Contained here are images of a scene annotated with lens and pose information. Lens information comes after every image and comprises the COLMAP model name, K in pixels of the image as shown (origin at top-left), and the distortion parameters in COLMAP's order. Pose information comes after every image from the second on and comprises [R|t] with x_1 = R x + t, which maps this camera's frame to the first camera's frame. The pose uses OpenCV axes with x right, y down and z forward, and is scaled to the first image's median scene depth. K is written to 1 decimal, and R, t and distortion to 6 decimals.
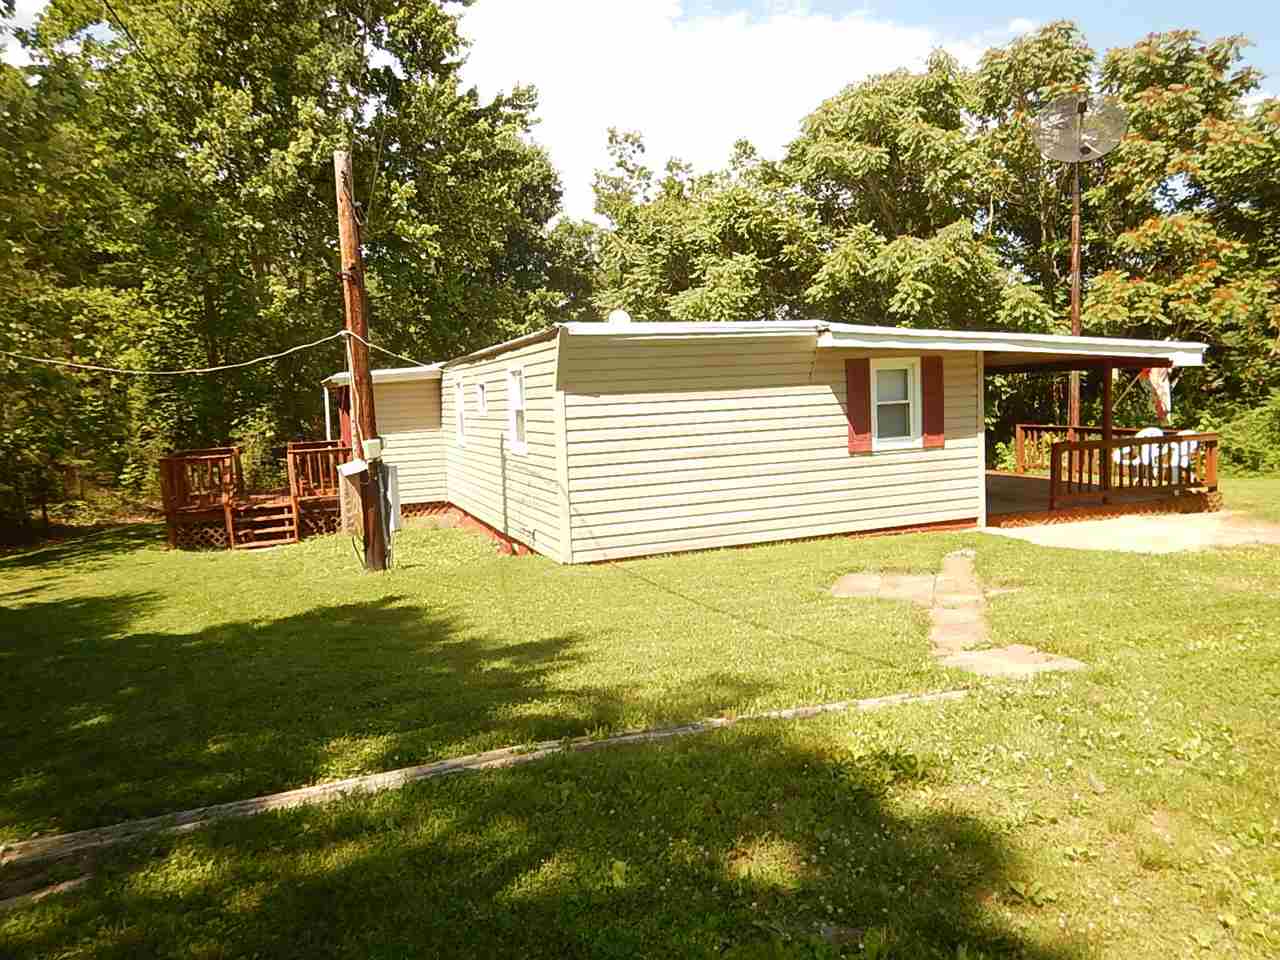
lens RADIAL K [[953.5, 0, 640.0], [0, 953.5, 480.0], [0, 0, 1]] dist [-0.052084, -0.088039]
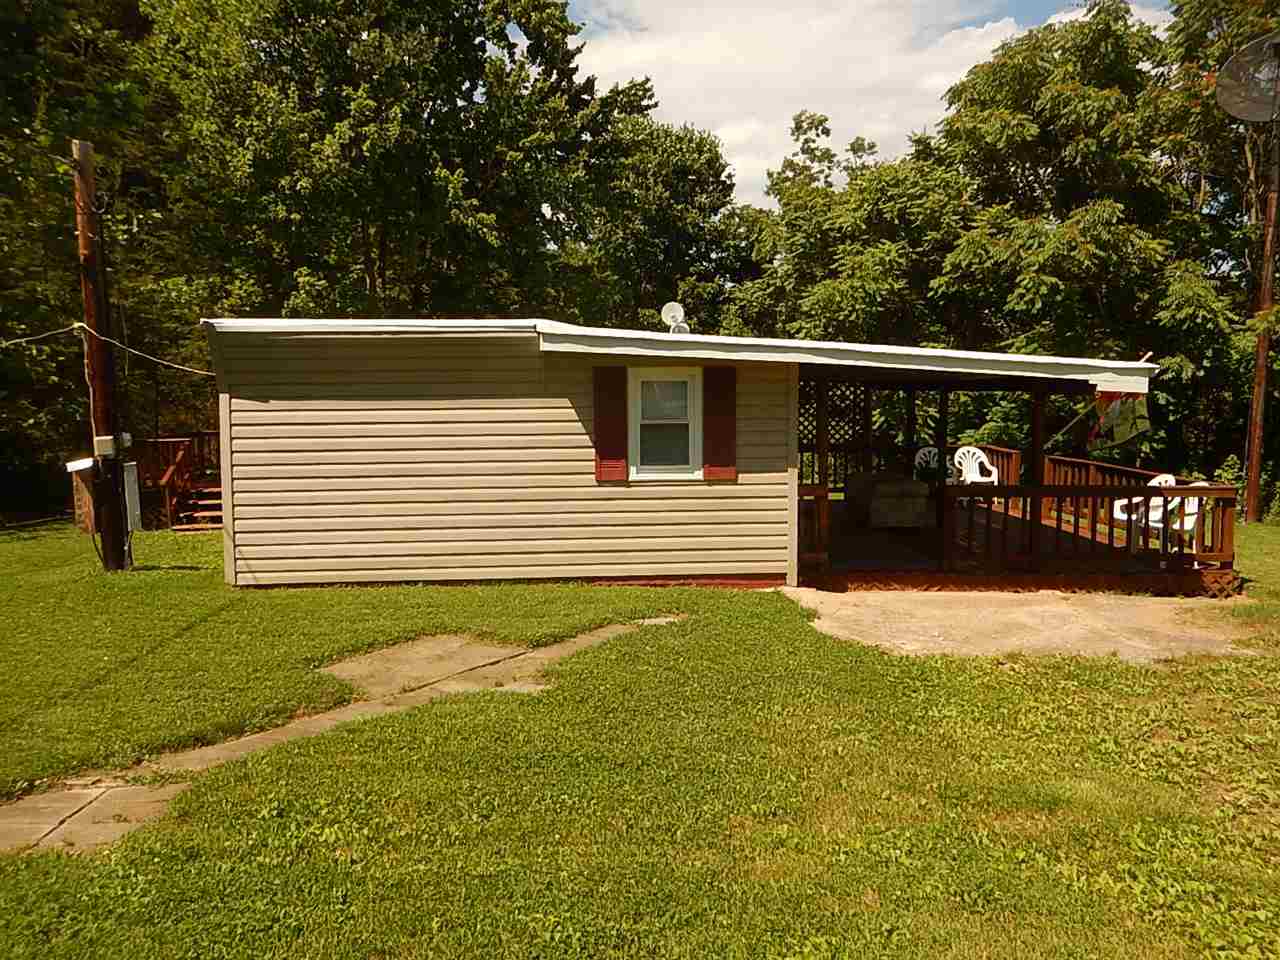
lens RADIAL K [[951.7, 0, 638.8], [0, 951.7, 490.4], [0, 0, 1]] dist [-0.058904, -0.076470]
pose [[0.944419, 0.073100, -0.320515, 0.273213], [-0.066390, 0.997286, 0.031828, -0.026163], [0.321971, -0.008780, 0.946709, 0.123746]]
